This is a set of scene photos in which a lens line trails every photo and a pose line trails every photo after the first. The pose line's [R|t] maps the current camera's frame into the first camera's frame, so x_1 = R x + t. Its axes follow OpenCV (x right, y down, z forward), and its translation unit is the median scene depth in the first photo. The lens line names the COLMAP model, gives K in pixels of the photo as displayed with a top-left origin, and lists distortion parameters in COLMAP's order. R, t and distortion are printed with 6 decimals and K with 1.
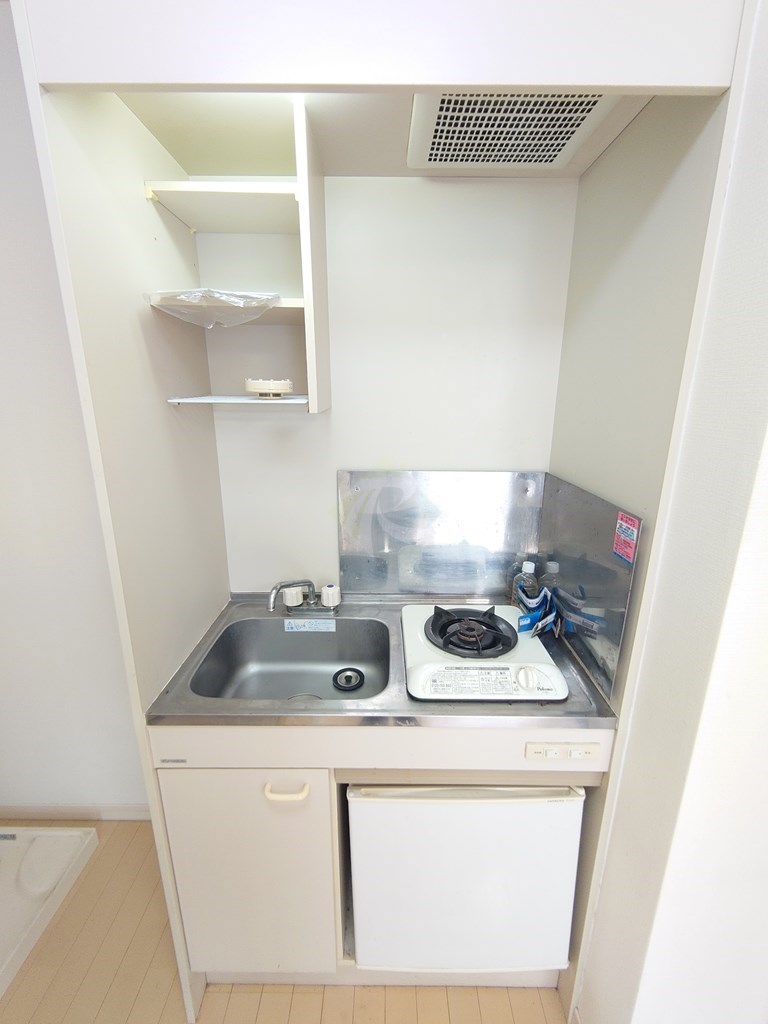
lens RADIAL K [[437.4, 0, 387.1], [0, 437.4, 516.0], [0, 0, 1]] dist [0.003661, -0.001940]
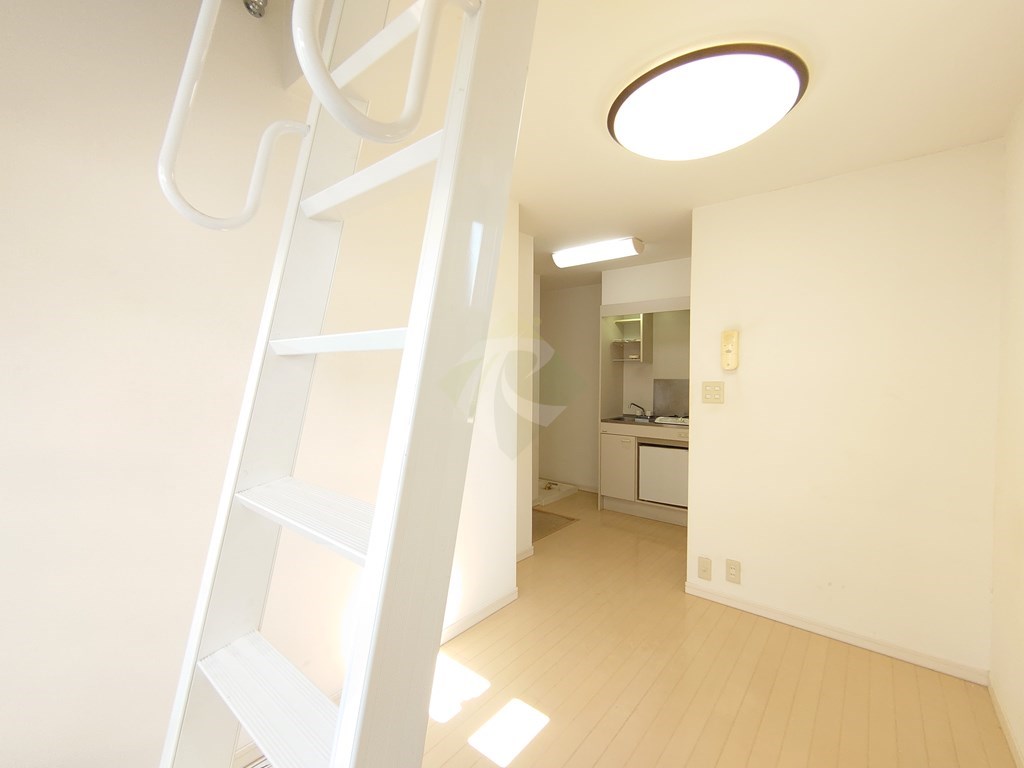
lens RADIAL K [[437.4, 0, 510.9], [0, 437.4, 383.1], [0, 0, 1]] dist [0.003661, -0.001940]
pose [[0.773454, 0.006275, -0.633822, 1.601886], [-0.164691, 0.967598, -0.191394, 1.035477], [0.612083, 0.252419, 0.749425, -3.080107]]
